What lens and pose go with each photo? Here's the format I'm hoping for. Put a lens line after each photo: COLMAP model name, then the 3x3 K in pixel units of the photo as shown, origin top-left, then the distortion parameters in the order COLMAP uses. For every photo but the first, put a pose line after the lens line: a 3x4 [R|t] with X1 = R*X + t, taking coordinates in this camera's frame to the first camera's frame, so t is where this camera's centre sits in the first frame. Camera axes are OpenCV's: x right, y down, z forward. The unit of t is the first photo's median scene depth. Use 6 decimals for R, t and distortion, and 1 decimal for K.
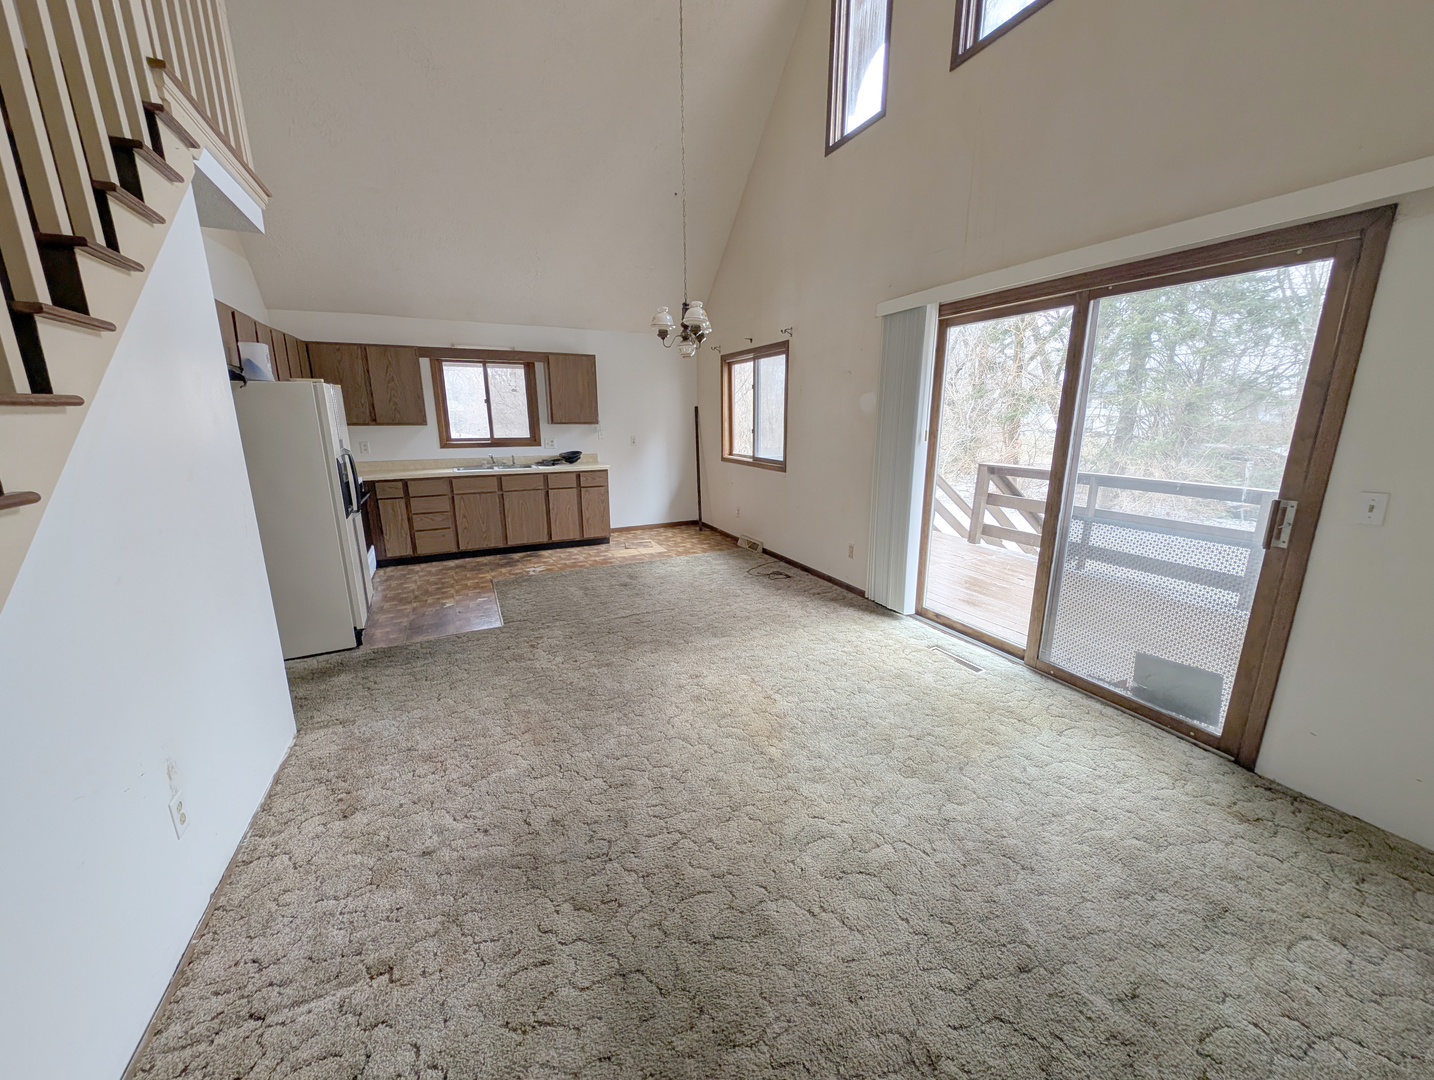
lens RADIAL K [[564.9, 0, 703.2], [0, 564.9, 545.5], [0, 0, 1]] dist [-0.001088, -0.001165]
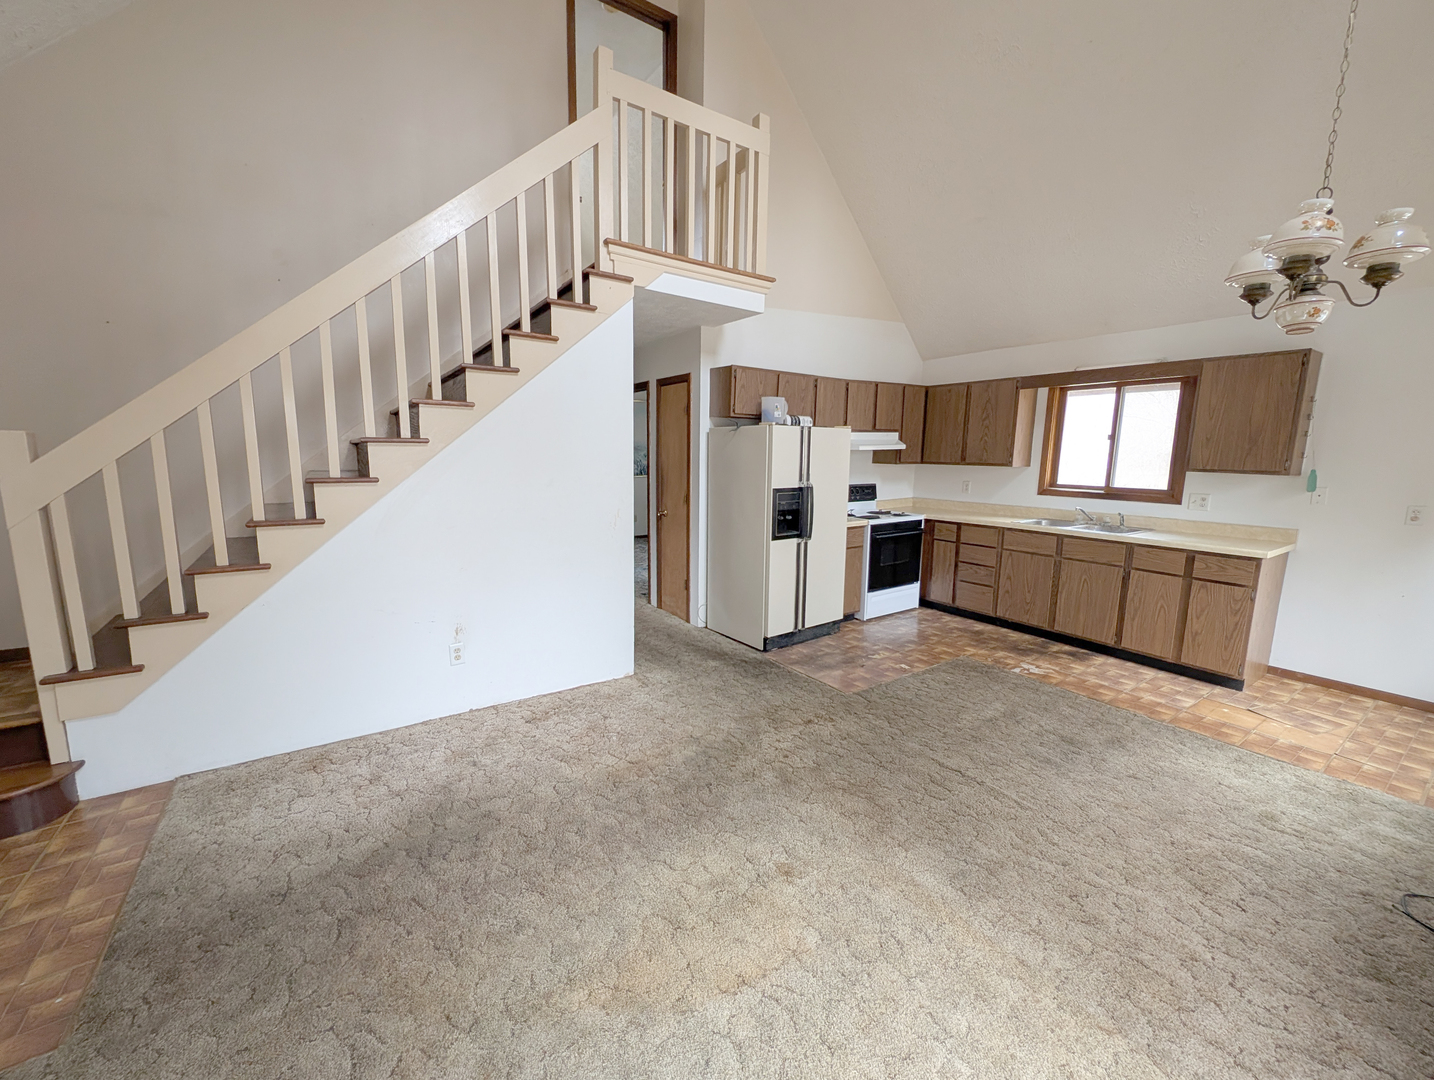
lens RADIAL K [[564.9, 0, 704.2], [0, 564.9, 537.6], [0, 0, 1]] dist [-0.001088, -0.001165]
pose [[0.136583, 0.152691, -0.978790, 0.320105], [-0.235469, 0.964736, 0.117640, -0.104340], [0.962237, 0.214407, 0.167721, 0.449866]]
